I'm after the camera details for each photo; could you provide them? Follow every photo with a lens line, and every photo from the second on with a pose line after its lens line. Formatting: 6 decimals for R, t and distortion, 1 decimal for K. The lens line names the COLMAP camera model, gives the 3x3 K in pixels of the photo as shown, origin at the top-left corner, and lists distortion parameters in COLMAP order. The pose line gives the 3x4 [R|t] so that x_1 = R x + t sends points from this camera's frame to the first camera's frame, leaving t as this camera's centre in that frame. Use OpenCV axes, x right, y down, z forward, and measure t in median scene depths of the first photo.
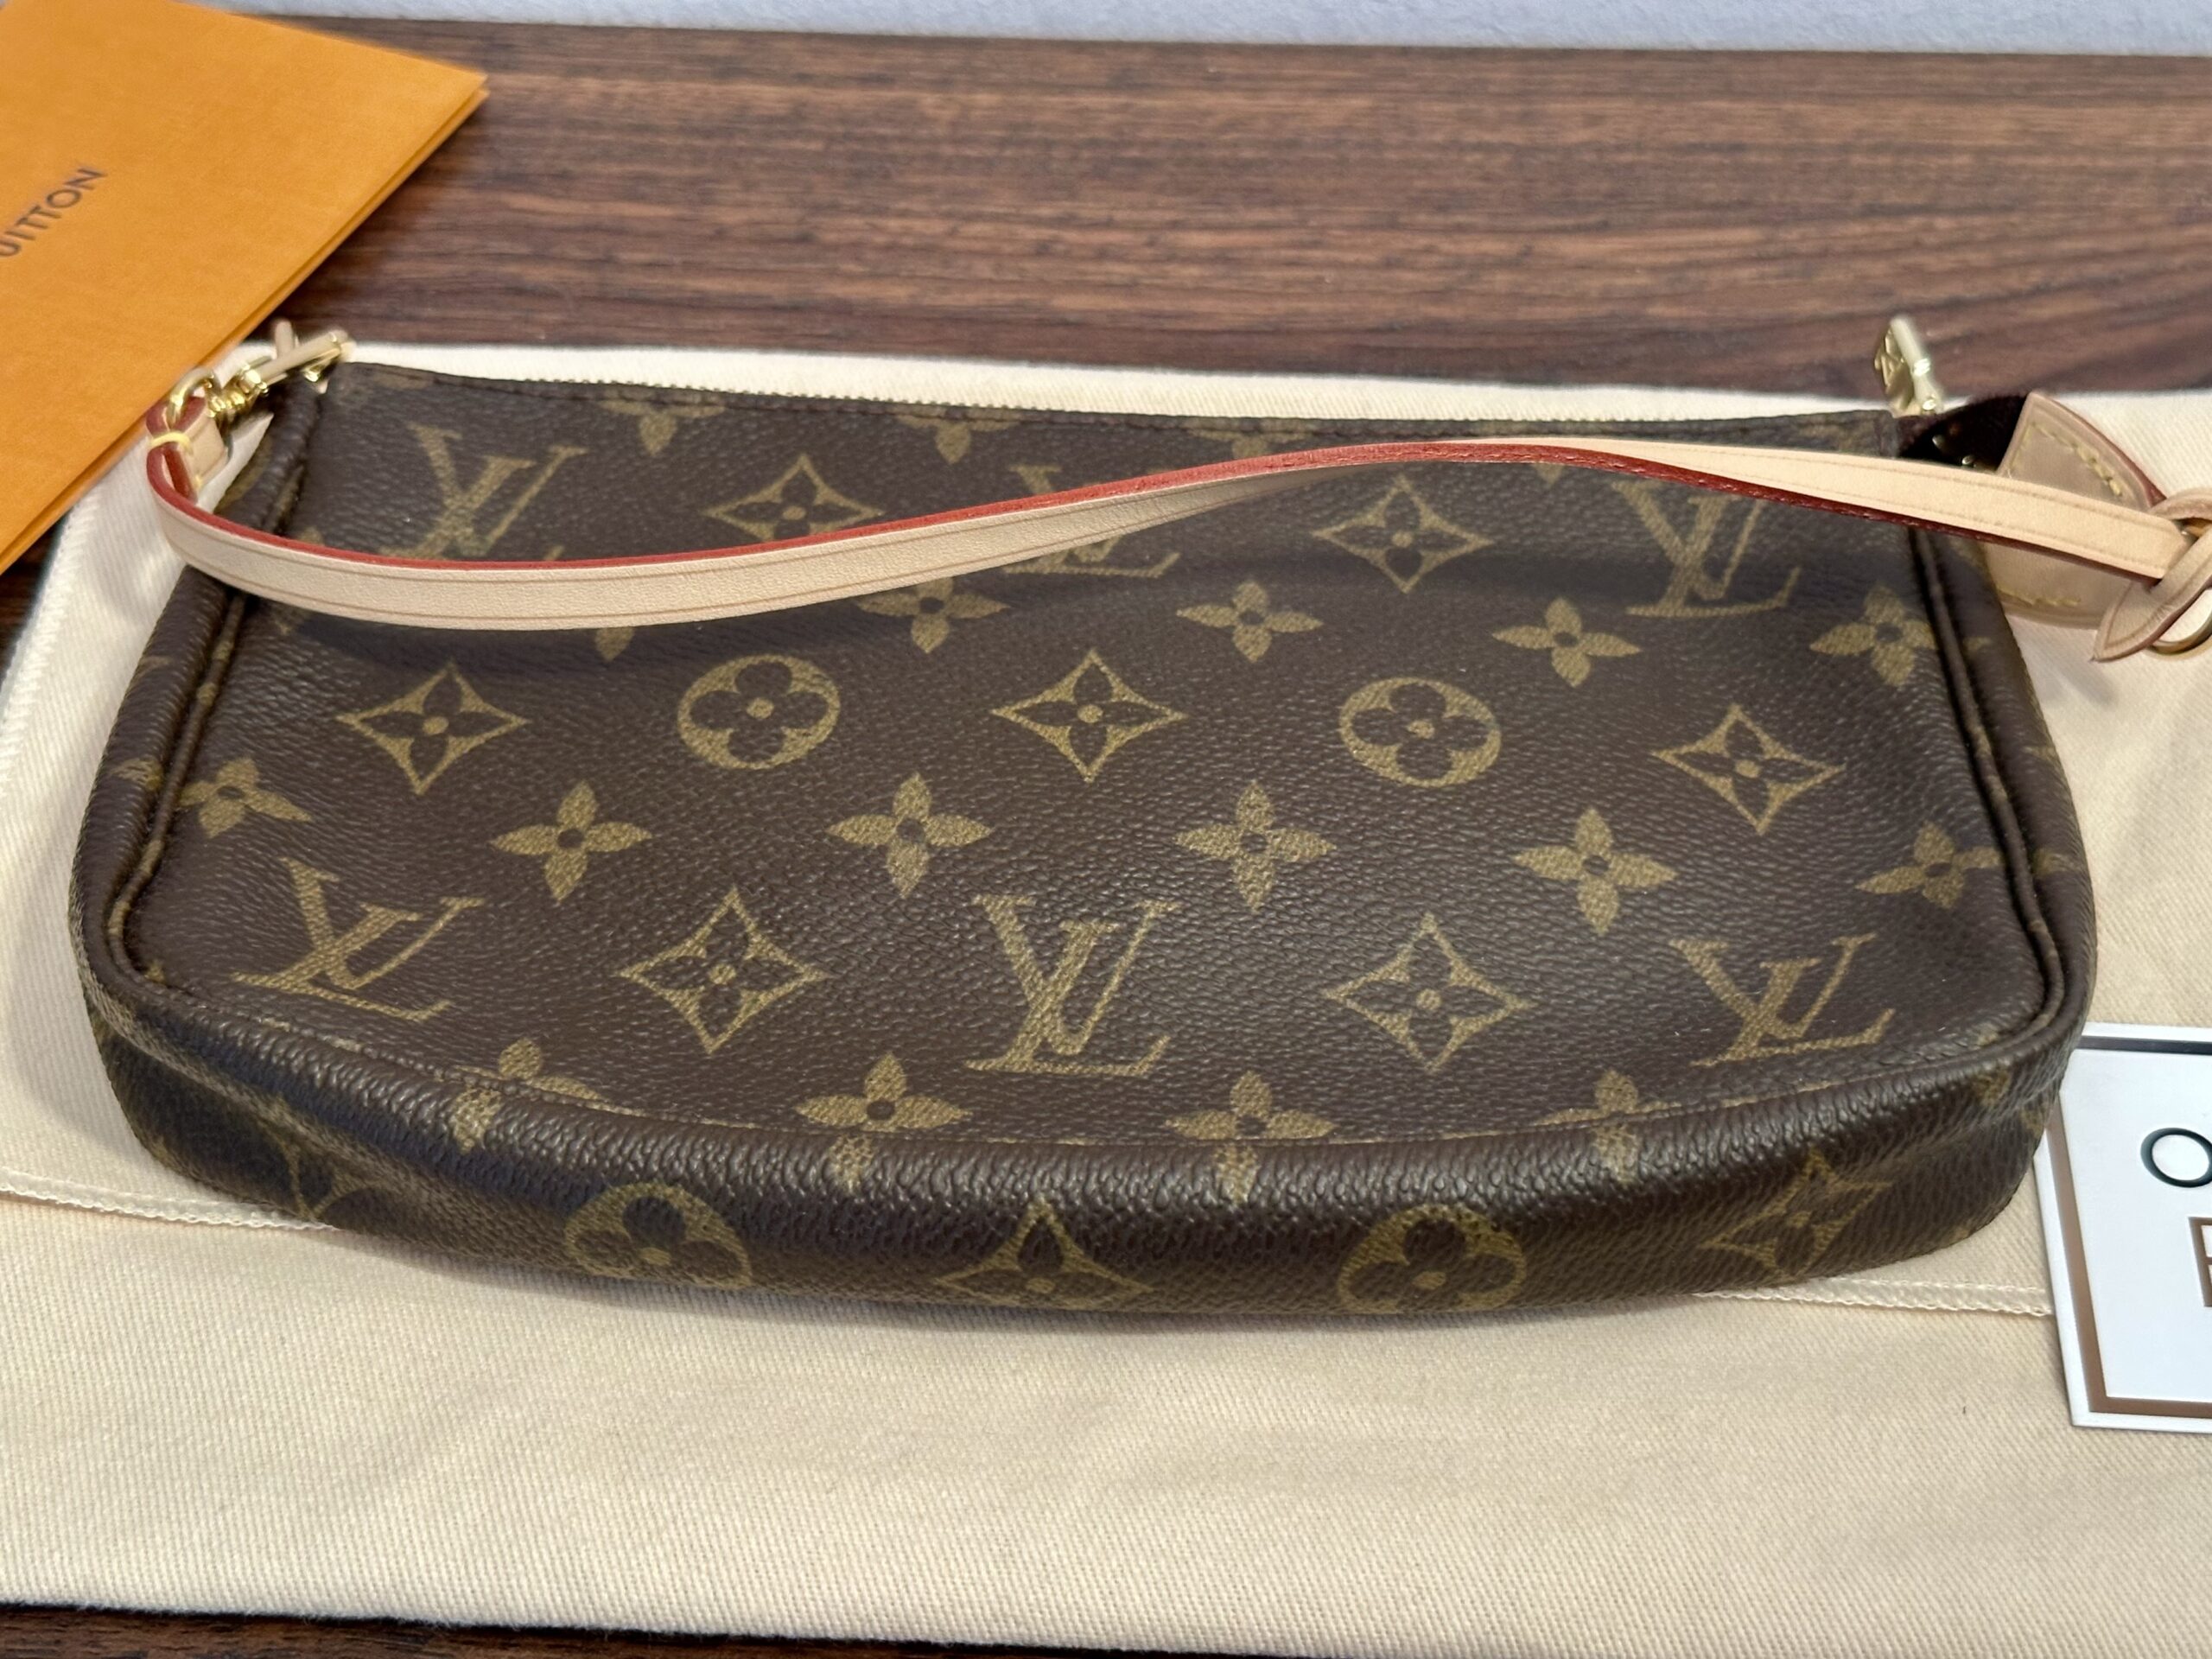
lens RADIAL K [[3083.9, 0, 1106.0], [0, 3083.9, 829.5], [0, 0, 1]] dist [0.222906, -0.000834]
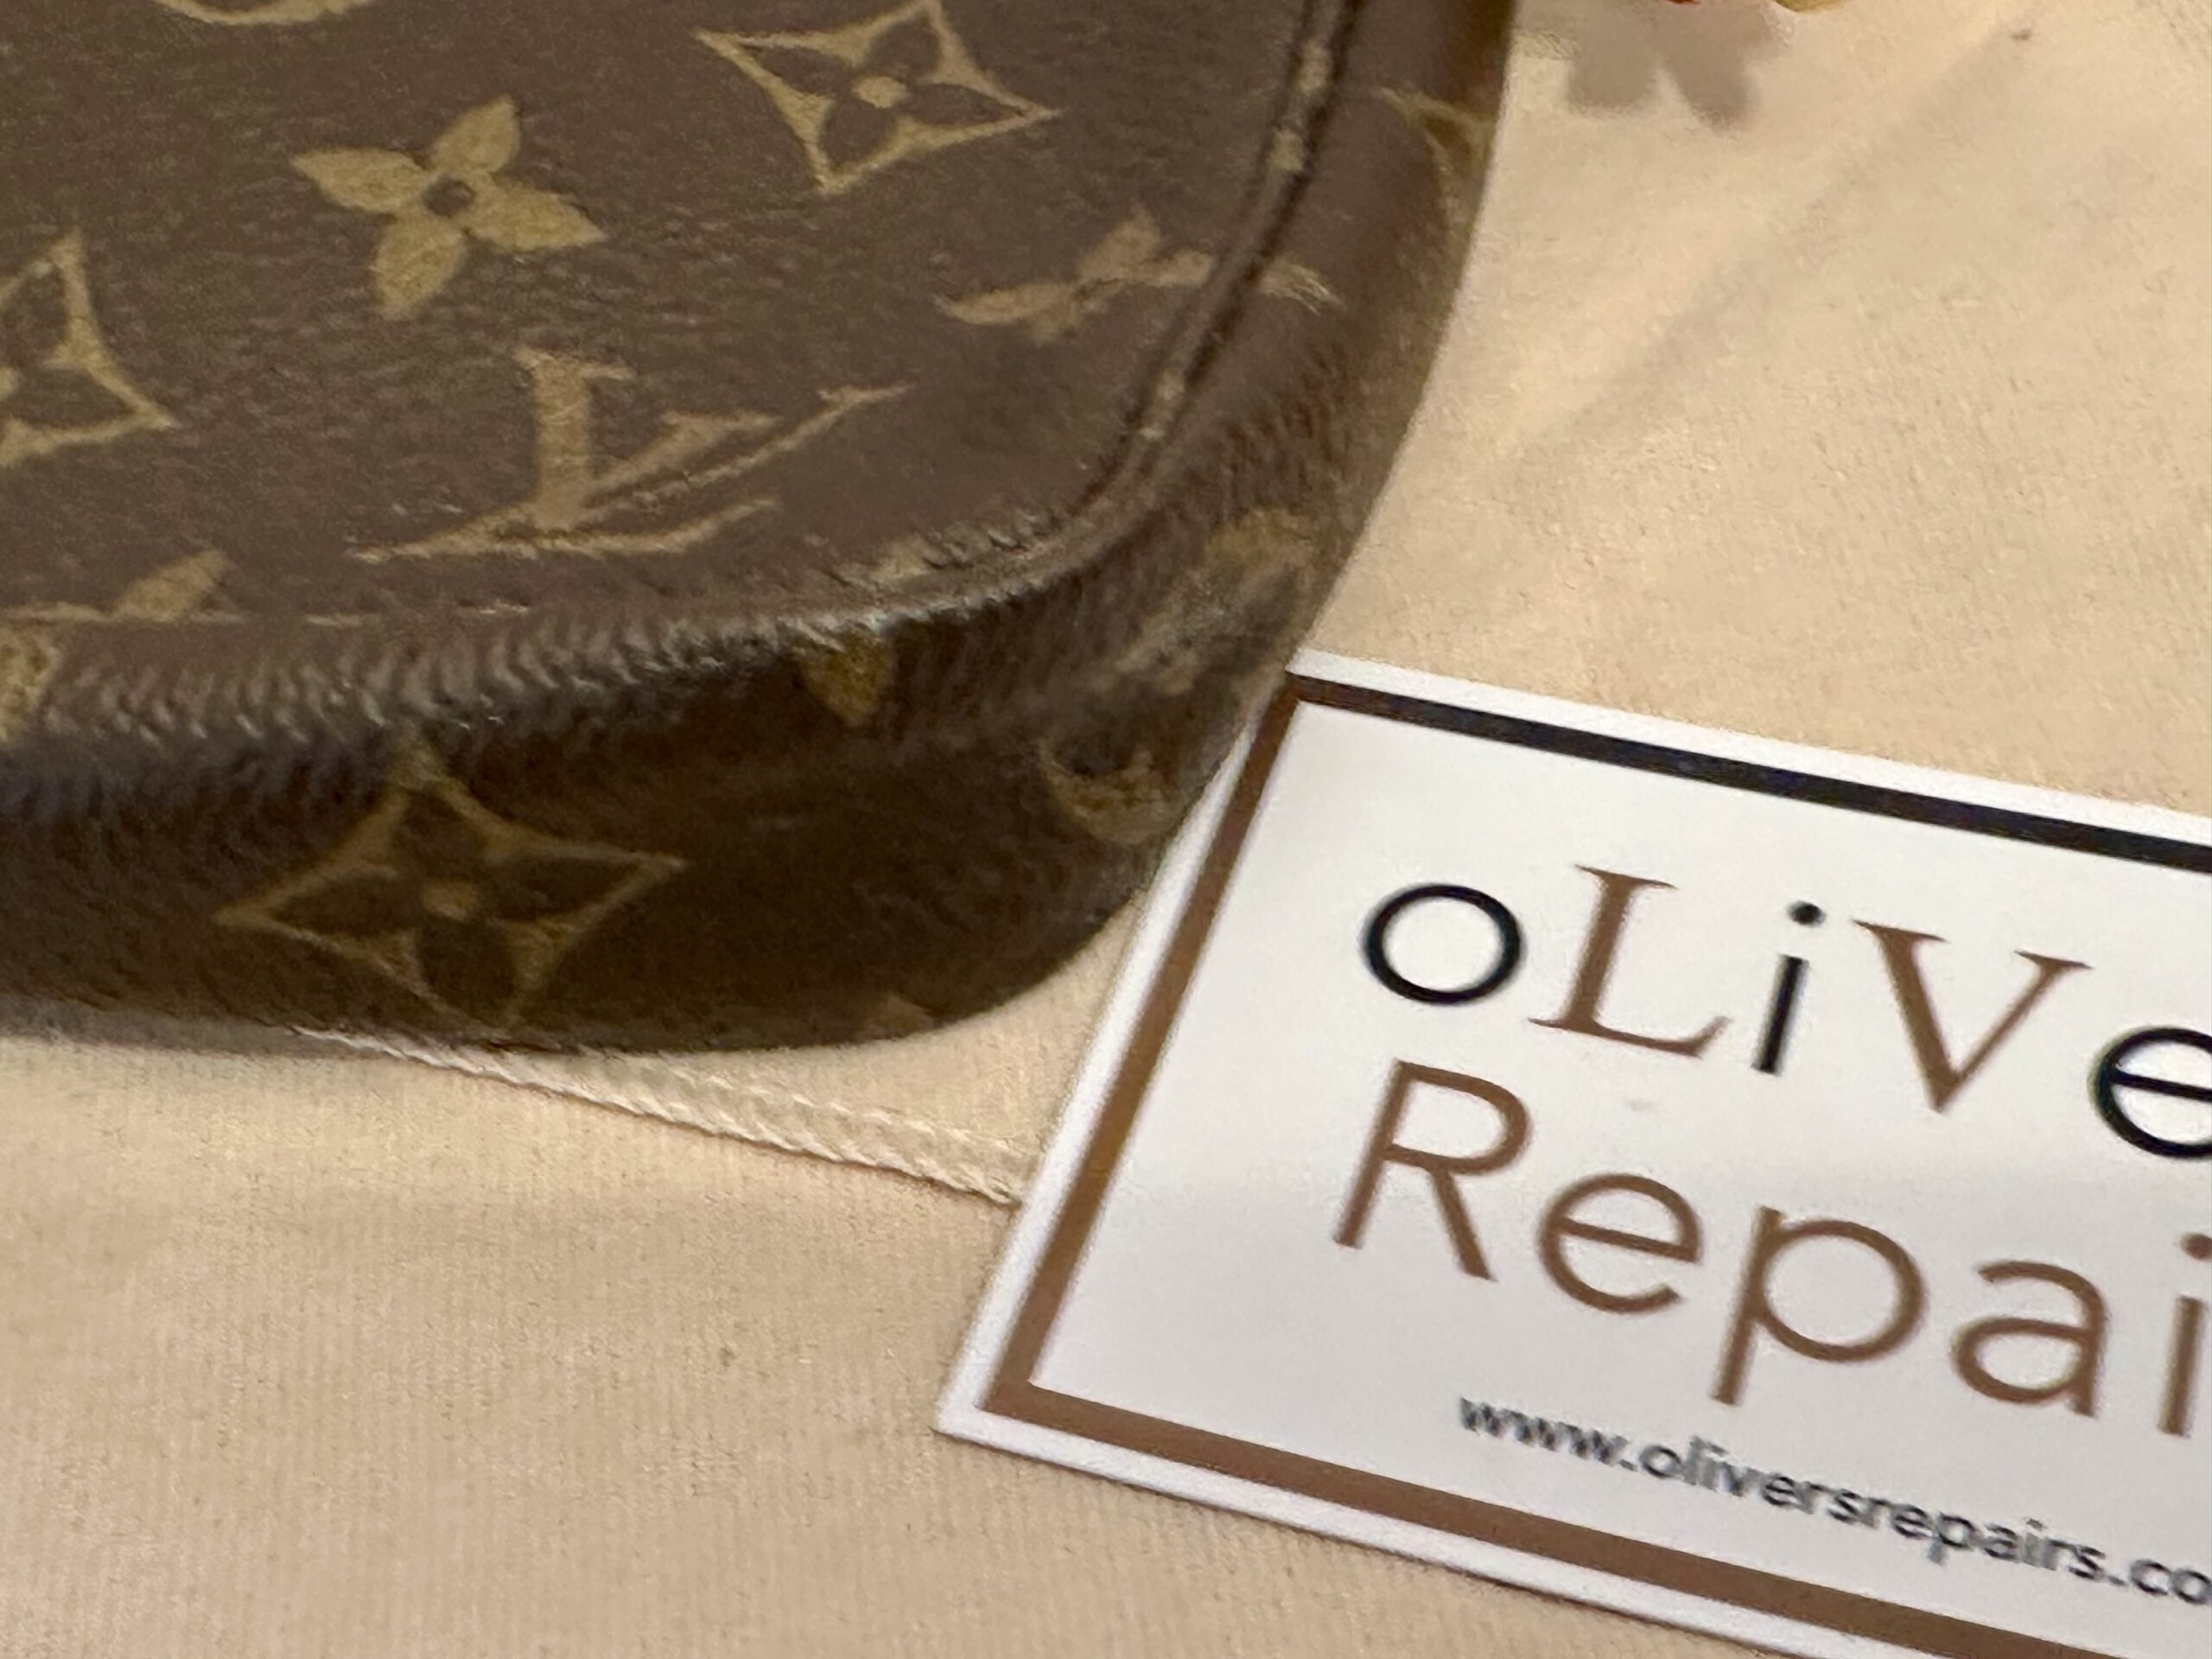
lens RADIAL K [[3142.6, 0, 1106.0], [0, 3142.6, 829.5], [0, 0, 1]] dist [-0.013578, -0.049528]
pose [[0.960859, 0.162883, -0.224096, 0.405489], [-0.156114, 0.986586, 0.047720, 0.074472], [0.228863, -0.010867, 0.973398, 0.548173]]
